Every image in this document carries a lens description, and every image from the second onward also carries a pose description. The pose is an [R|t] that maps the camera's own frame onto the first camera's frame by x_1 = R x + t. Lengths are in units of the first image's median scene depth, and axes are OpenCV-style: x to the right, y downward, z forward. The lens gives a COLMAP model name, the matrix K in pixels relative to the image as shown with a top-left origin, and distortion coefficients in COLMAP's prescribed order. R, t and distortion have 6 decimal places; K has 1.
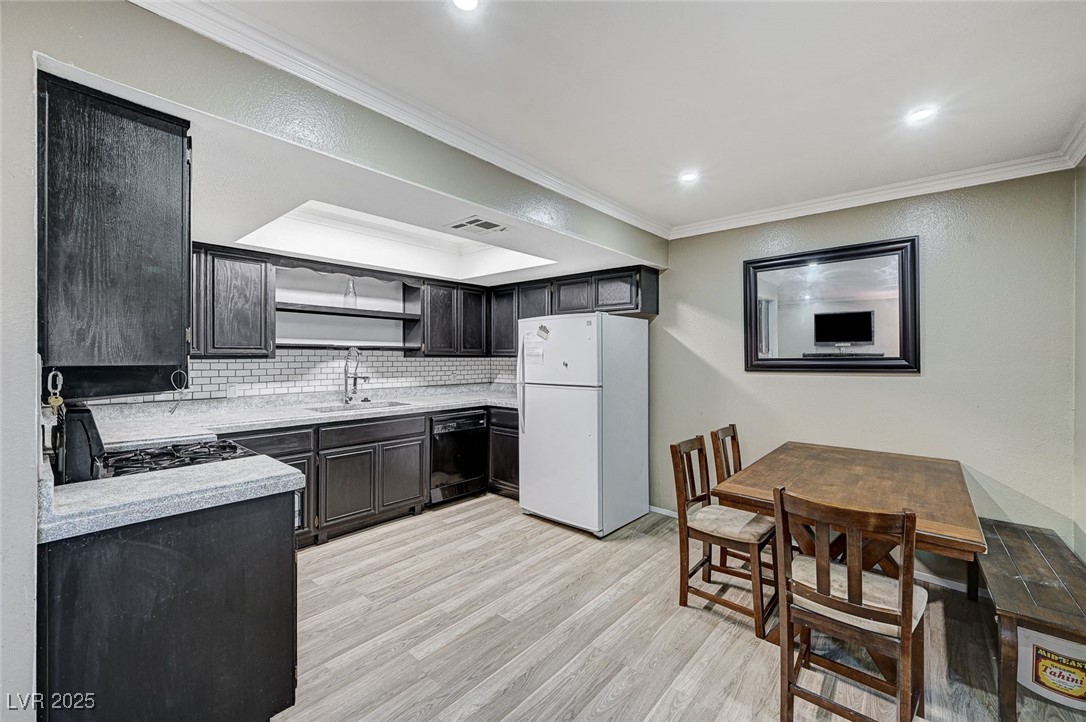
lens RADIAL K [[439.4, 0, 545.6], [0, 439.4, 357.6], [0, 0, 1]] dist [-0.000043, 0.000099]
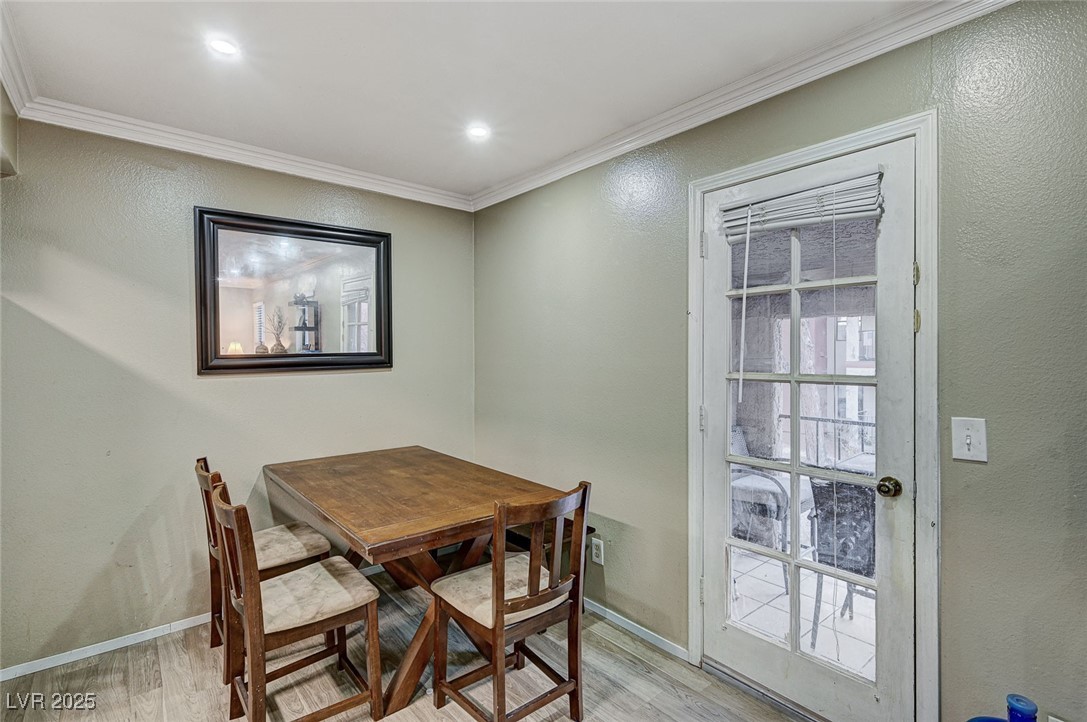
lens RADIAL K [[510.1, 0, 547.5], [0, 510.1, 353.3], [0, 0, 1]] dist [0.000630, 0.000346]
pose [[0.153648, -0.005042, 0.988113, -0.214021], [0.004733, 0.999979, 0.004367, -0.001825], [-0.988114, 0.004006, 0.153669, 0.355213]]
